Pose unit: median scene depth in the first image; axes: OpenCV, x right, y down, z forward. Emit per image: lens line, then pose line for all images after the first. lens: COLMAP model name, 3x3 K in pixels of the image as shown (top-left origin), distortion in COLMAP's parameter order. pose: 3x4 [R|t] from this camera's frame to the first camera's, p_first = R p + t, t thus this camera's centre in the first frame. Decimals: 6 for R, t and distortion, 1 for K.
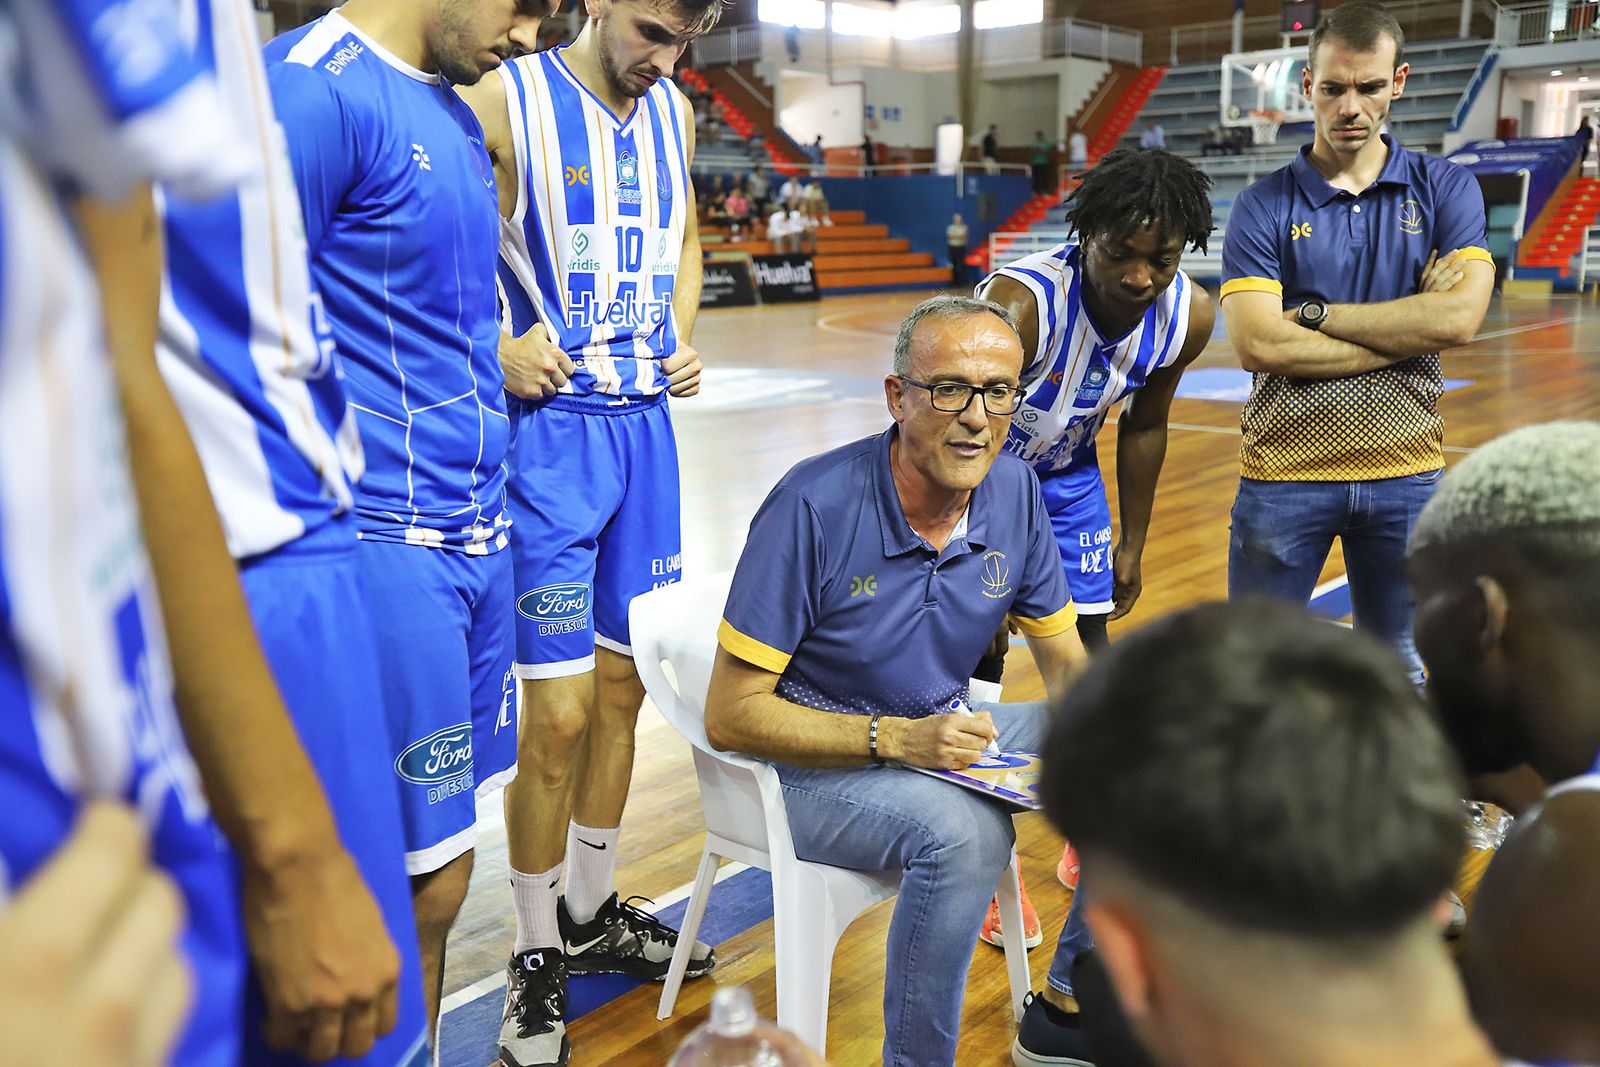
lens RADIAL K [[1519.6, 0, 790.1], [0, 1519.6, 536.5], [0, 0, 1]] dist [-0.016224, 0.125855]
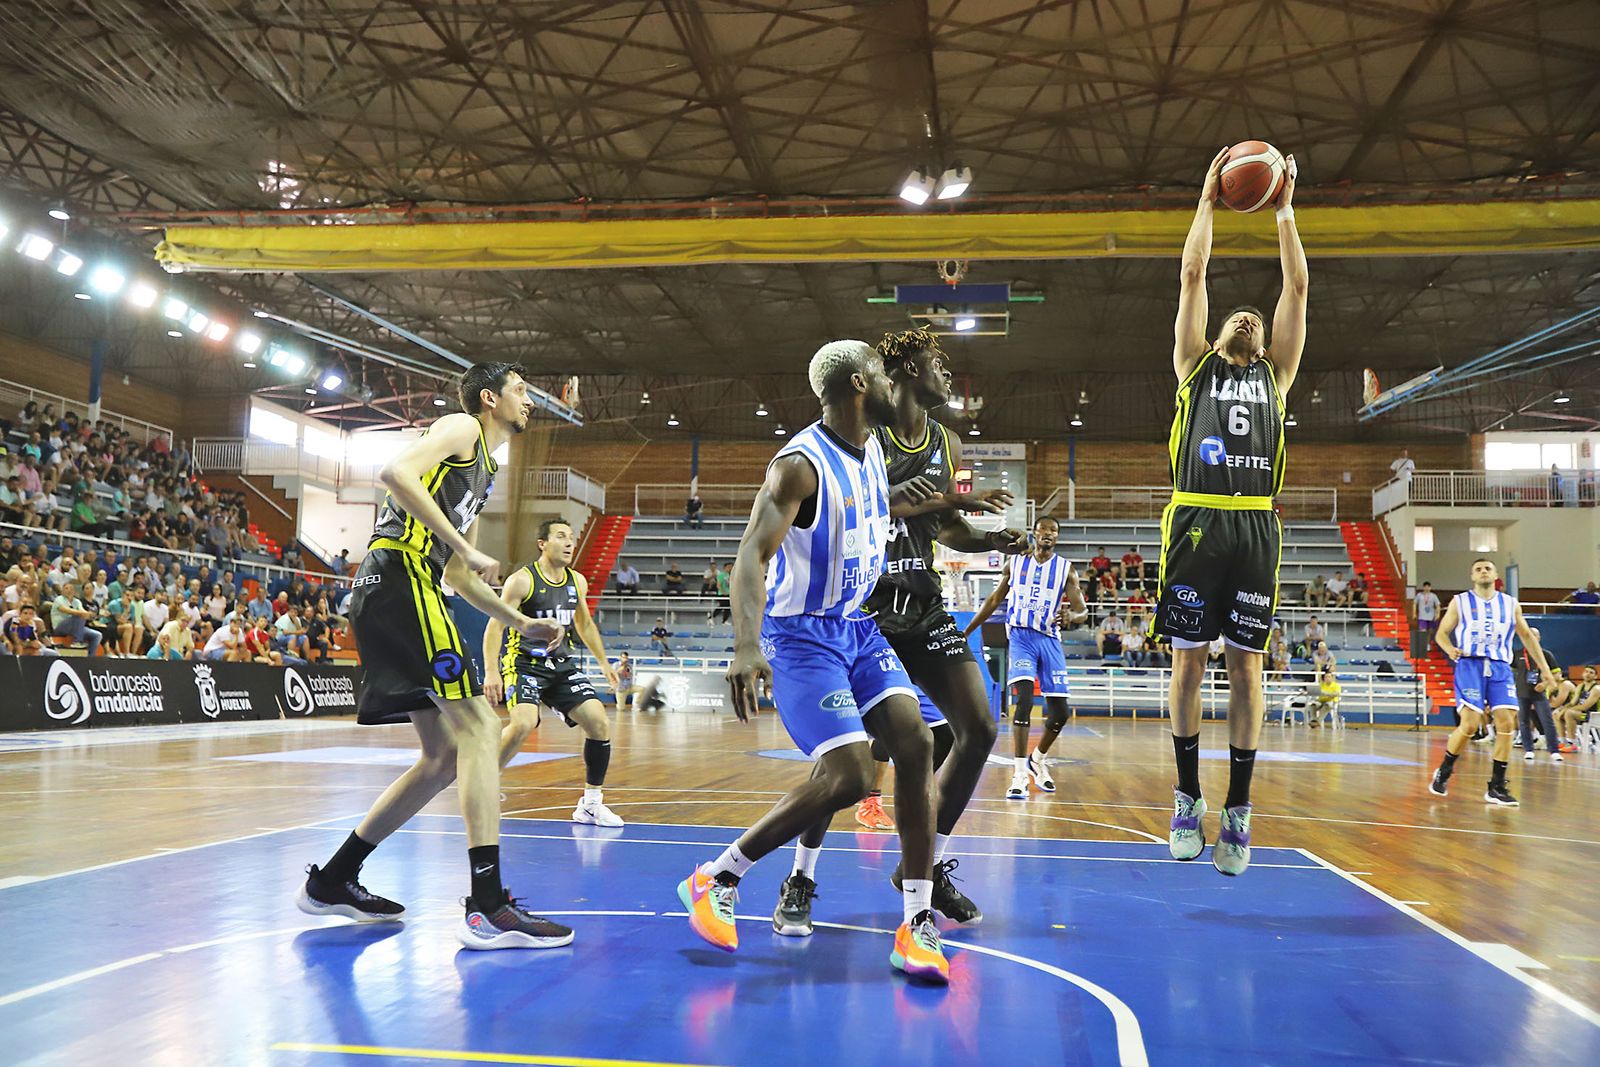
lens RADIAL K [[1540.5, 0, 810.9], [0, 1540.5, 540.5], [0, 0, 1]] dist [-0.028997, 0.138505]
pose [[0.838867, 0.082126, 0.538106, -0.254332], [0.074305, 0.962023, -0.262661, 0.015874], [-0.539242, 0.260322, 0.800906, 0.026706]]
